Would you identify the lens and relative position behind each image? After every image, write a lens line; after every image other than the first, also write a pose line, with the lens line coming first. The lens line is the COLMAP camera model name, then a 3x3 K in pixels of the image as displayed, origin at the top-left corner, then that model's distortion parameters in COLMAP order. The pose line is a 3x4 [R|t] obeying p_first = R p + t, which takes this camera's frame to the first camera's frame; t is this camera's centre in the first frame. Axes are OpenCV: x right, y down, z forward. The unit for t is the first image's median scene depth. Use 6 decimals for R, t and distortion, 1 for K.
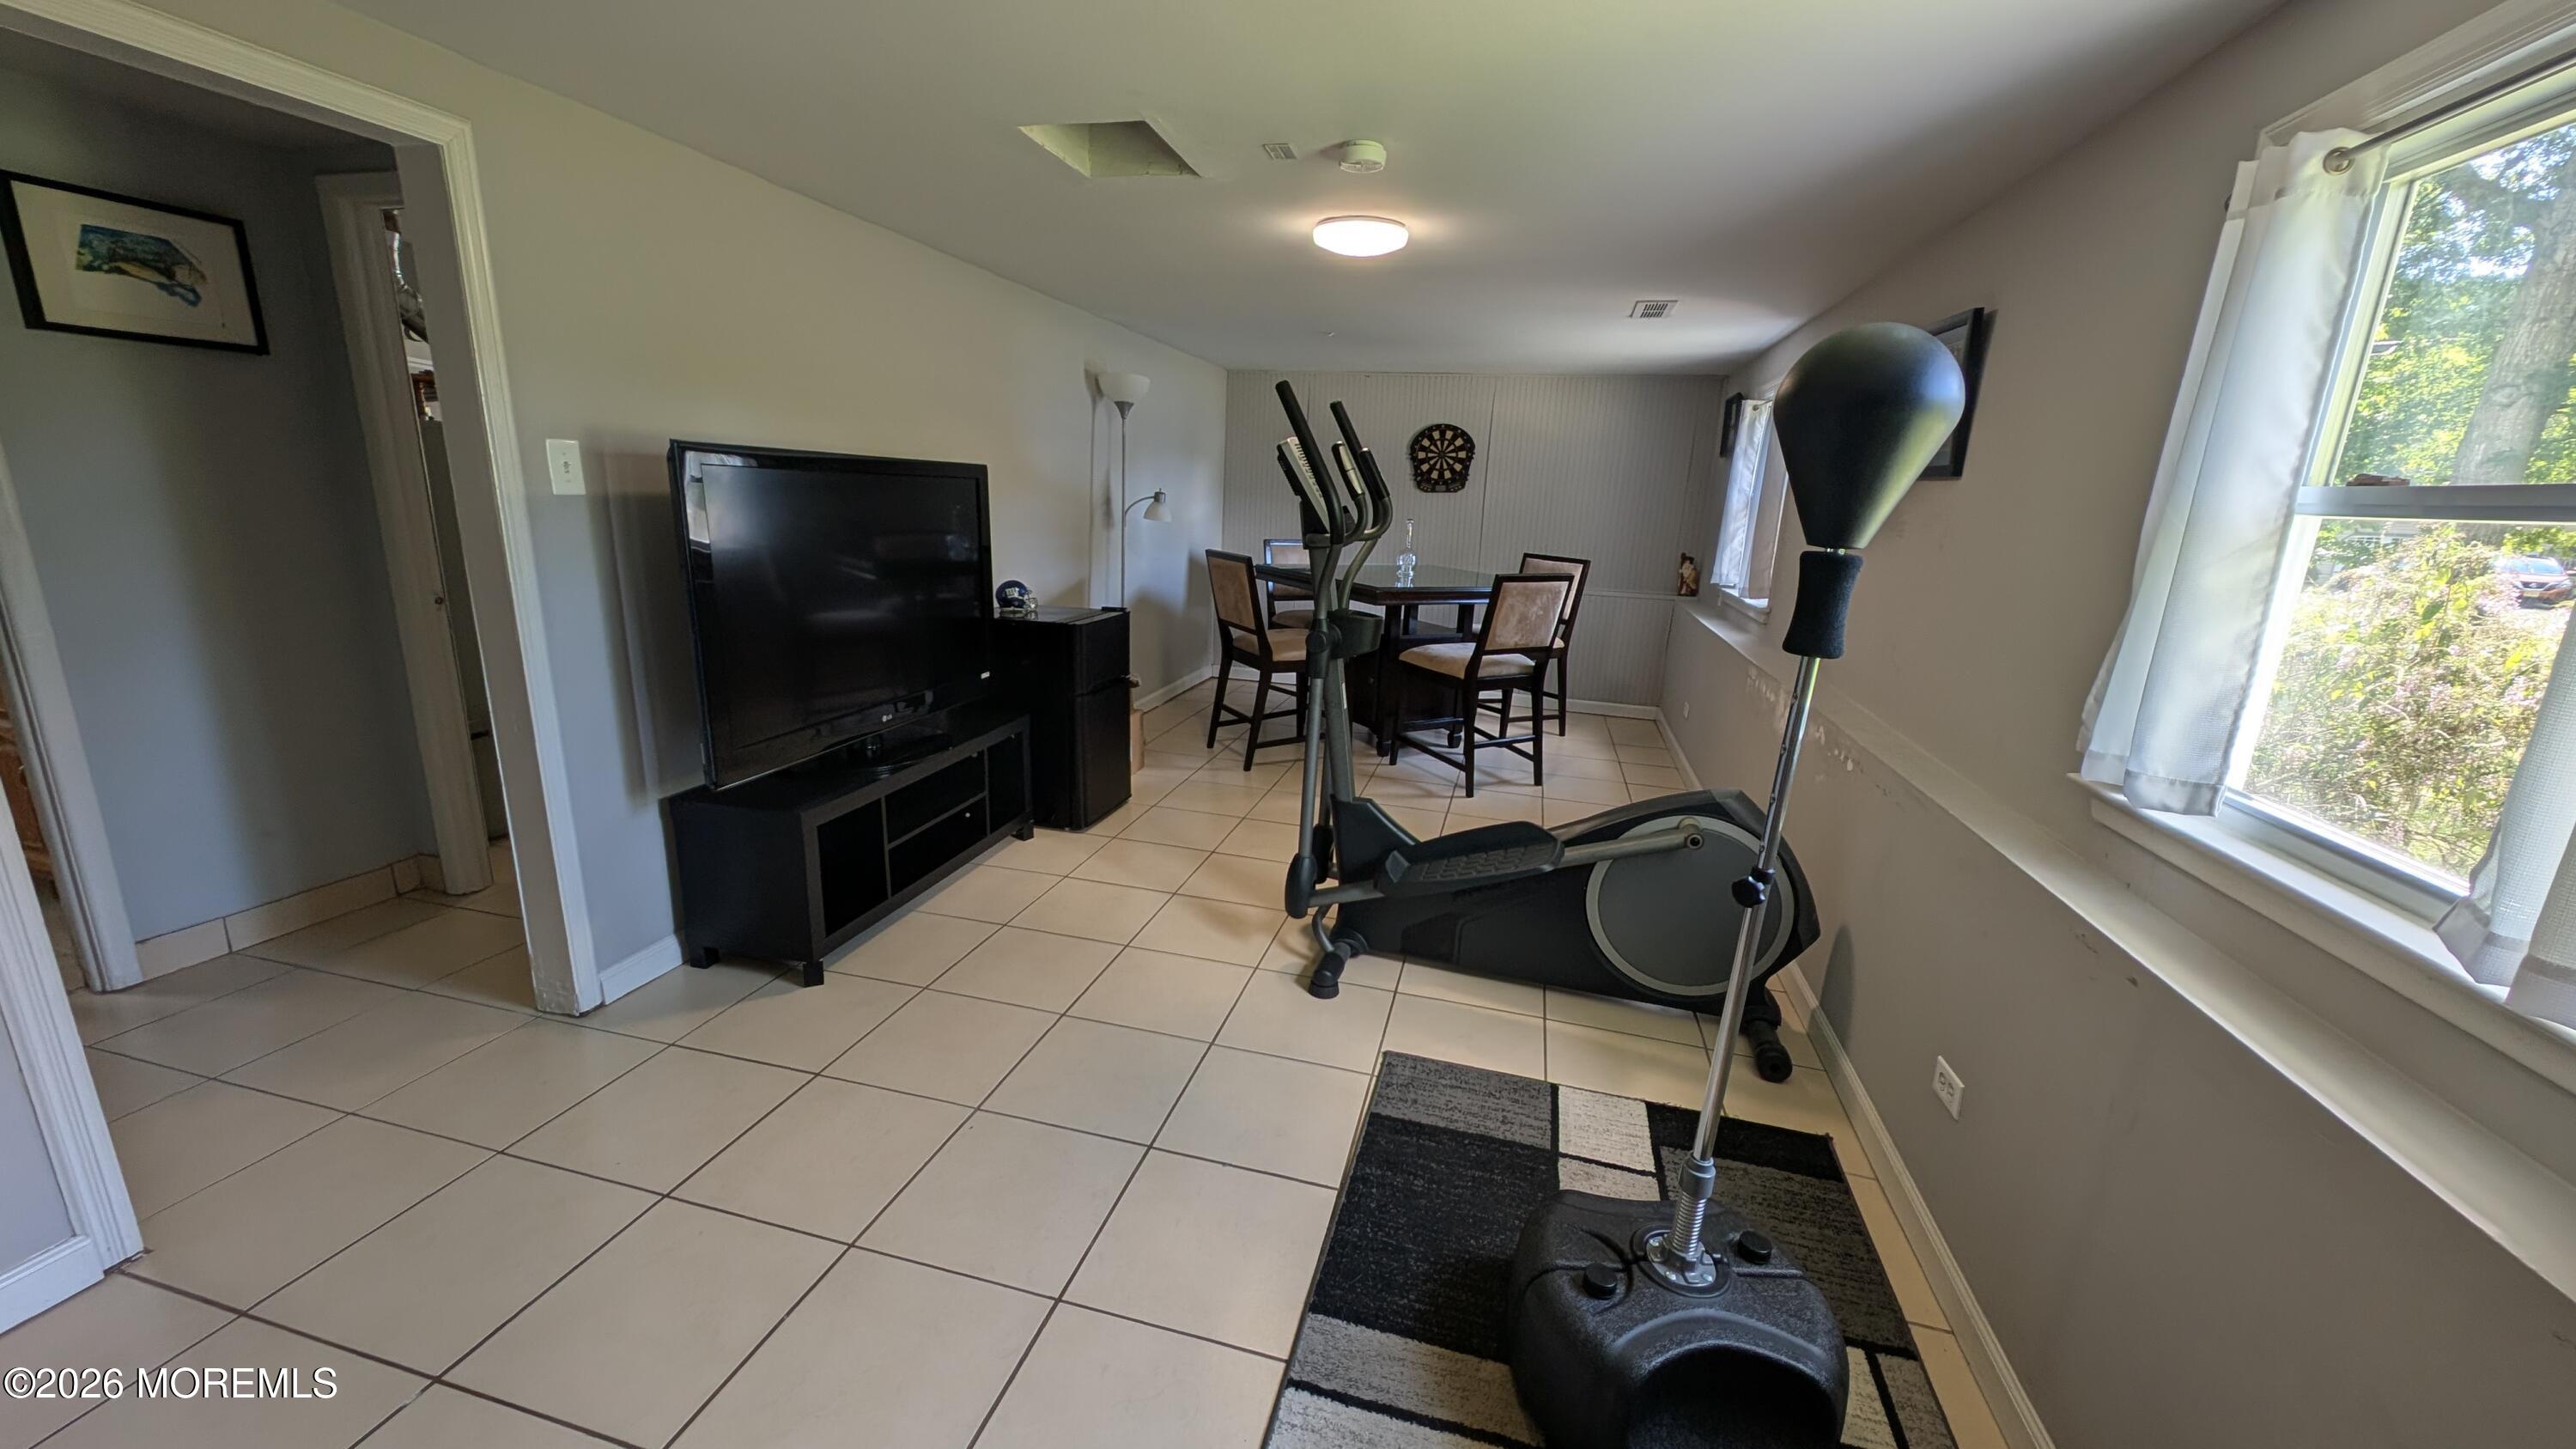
lens RADIAL K [[951.4, 0, 1280.6], [0, 951.4, 723.3], [0, 0, 1]] dist [0.001676, 0.000029]
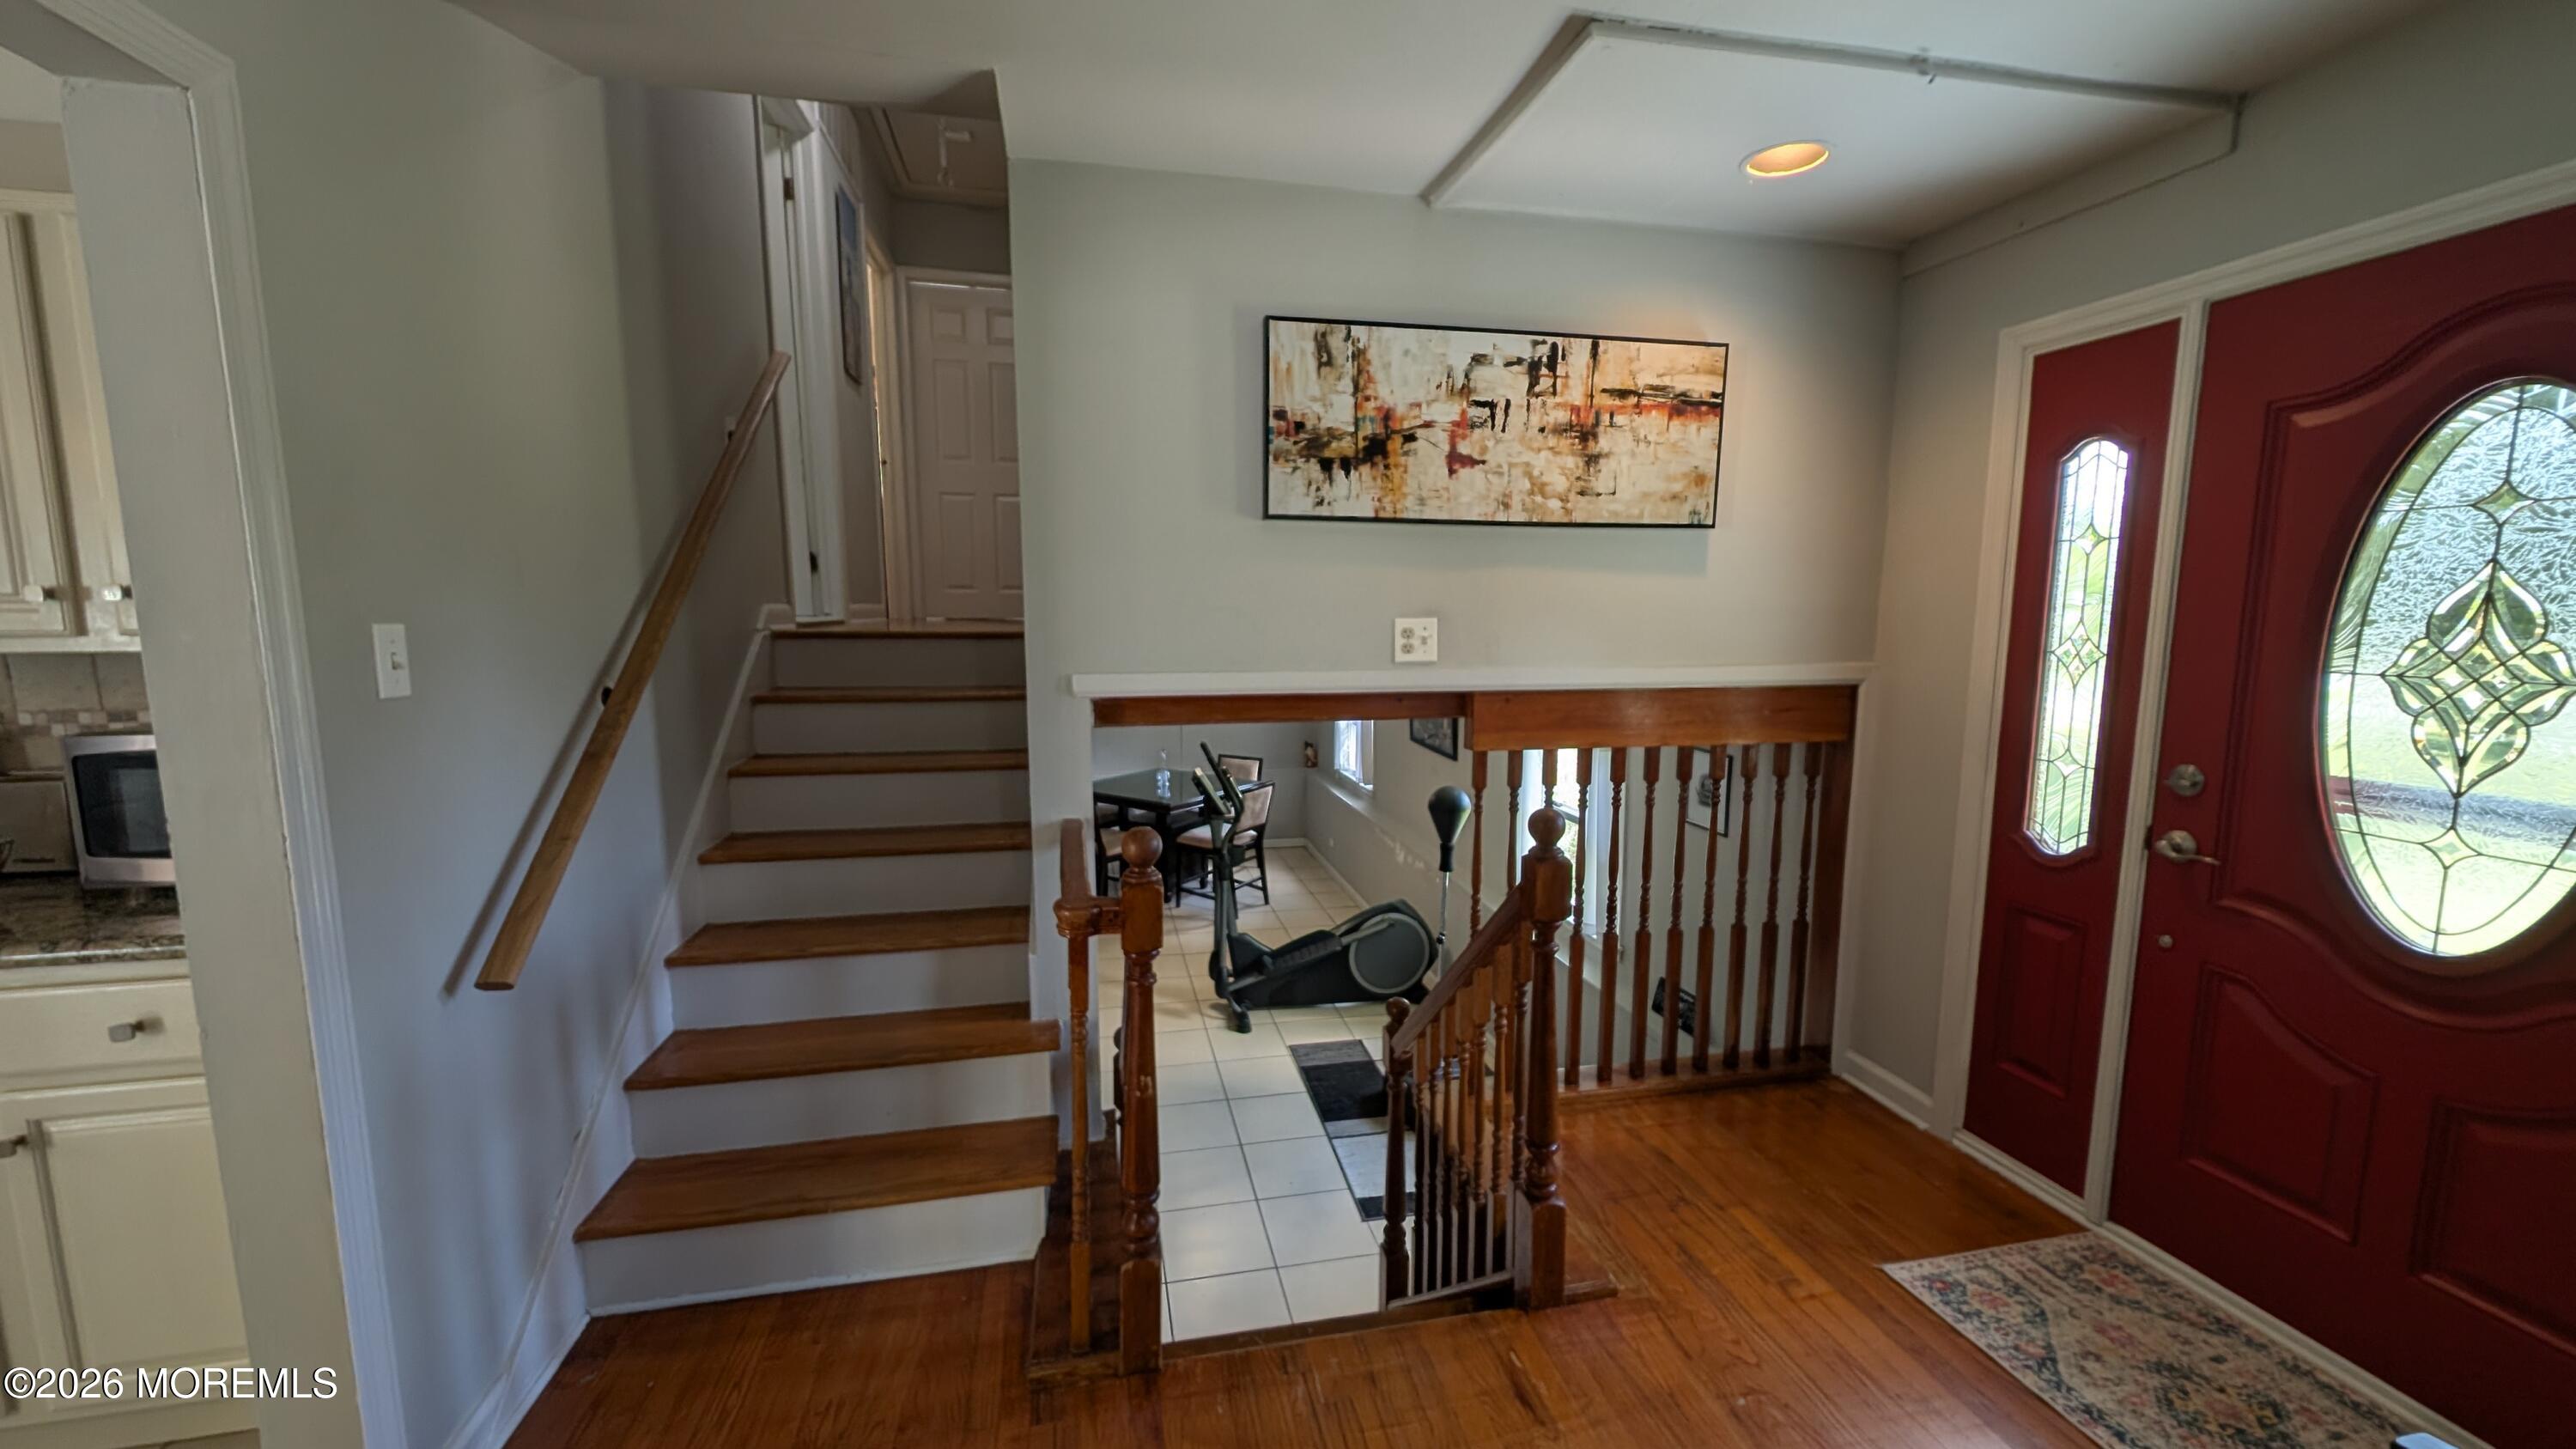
lens RADIAL K [[951.4, 0, 1285.8], [0, 951.4, 722.5], [0, 0, 1]] dist [0.001676, 0.000029]
pose [[0.889477, -0.090839, 0.447860, -0.716411], [0.139085, 0.987362, -0.075967, -0.202881], [-0.435299, 0.129862, 0.890871, -0.936443]]
